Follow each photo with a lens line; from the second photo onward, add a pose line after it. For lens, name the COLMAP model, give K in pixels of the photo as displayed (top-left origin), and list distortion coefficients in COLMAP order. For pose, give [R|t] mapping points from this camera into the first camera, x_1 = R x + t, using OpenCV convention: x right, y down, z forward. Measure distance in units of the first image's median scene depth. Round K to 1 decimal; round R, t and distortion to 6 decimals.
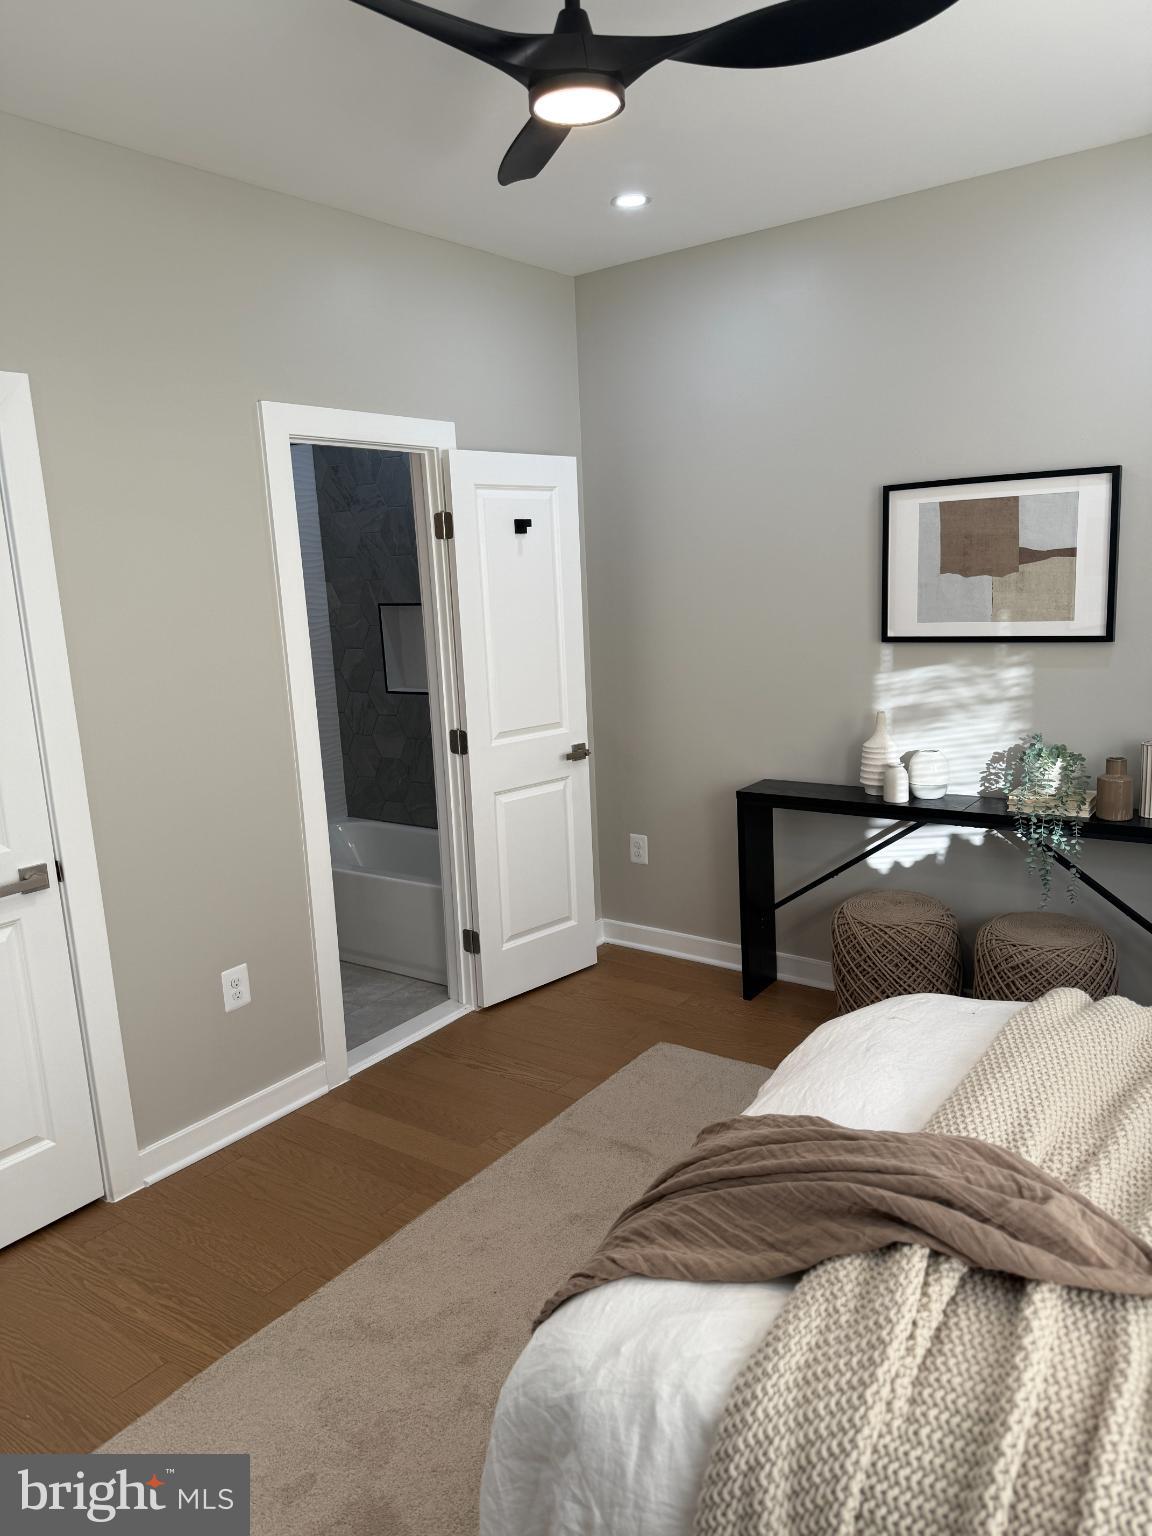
lens RADIAL K [[1073.0, 0, 573.1], [0, 1073.0, 771.6], [0, 0, 1]] dist [0.074294, -0.102611]
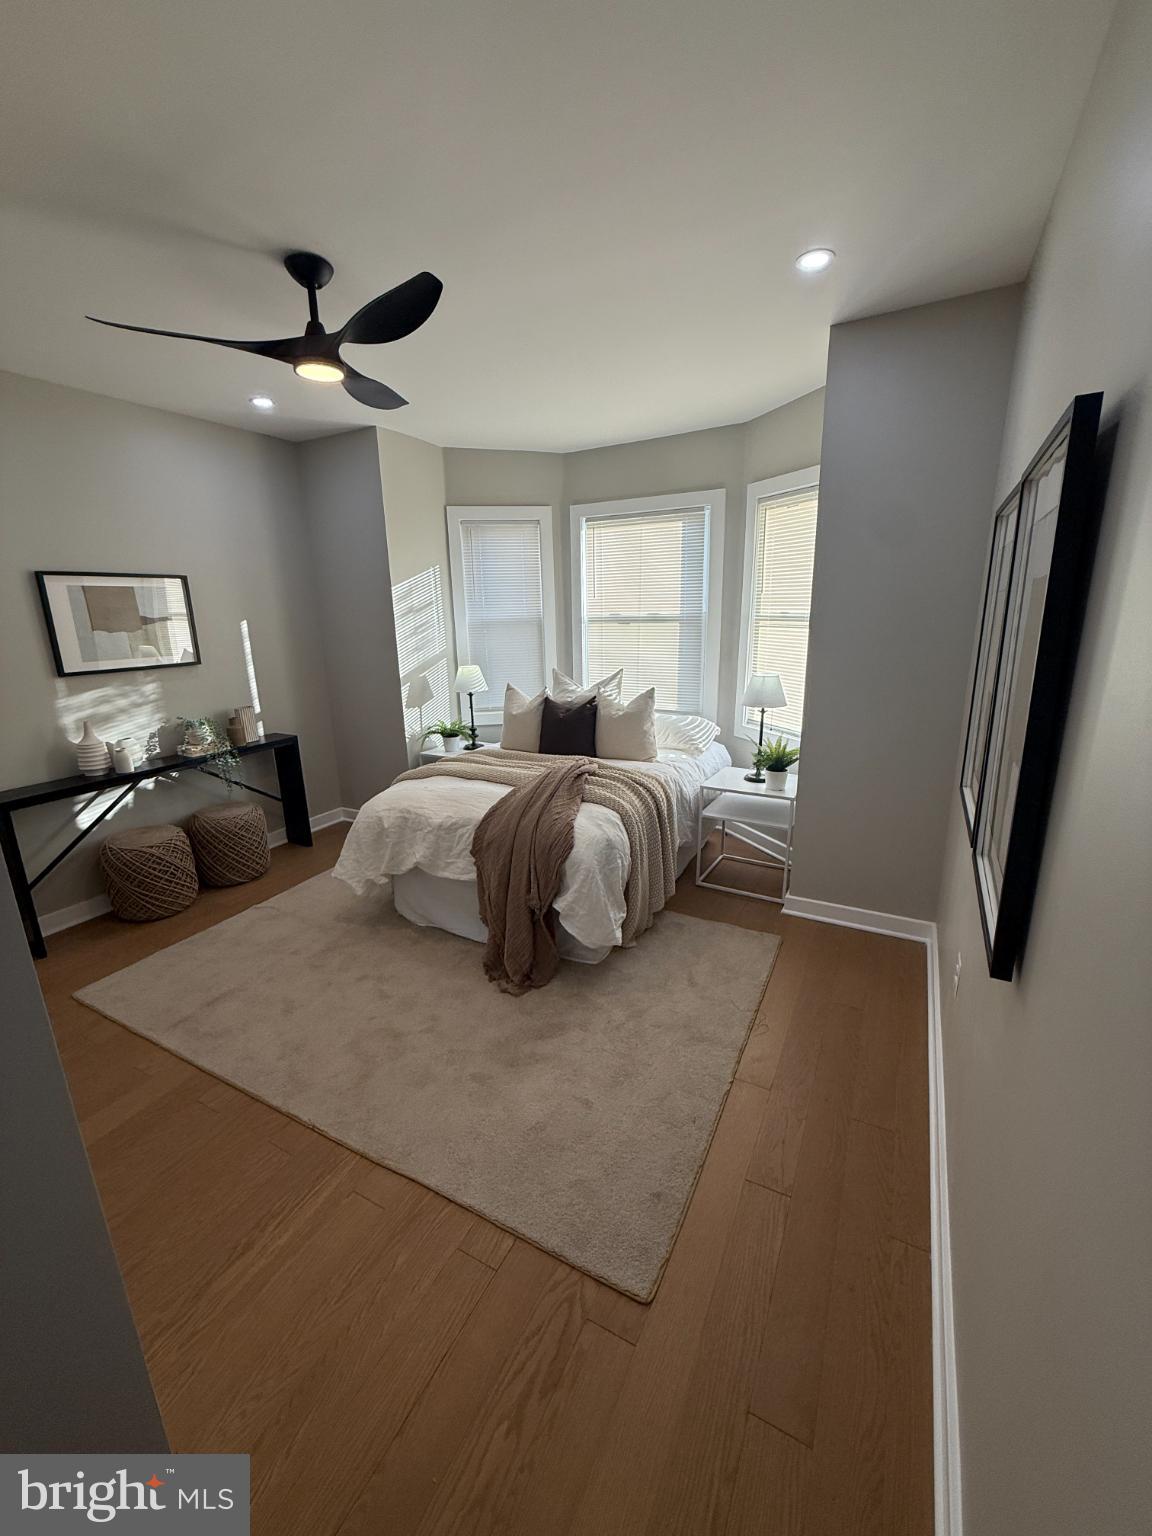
lens RADIAL K [[614.3, 0, 575.7], [0, 614.3, 764.9], [0, 0, 1]] dist [-0.001130, -0.000385]
pose [[-0.149987, -0.196315, 0.969002, -0.688404], [0.218362, 0.949308, 0.226124, -0.043658], [-0.964273, 0.245509, -0.099516, 0.448758]]
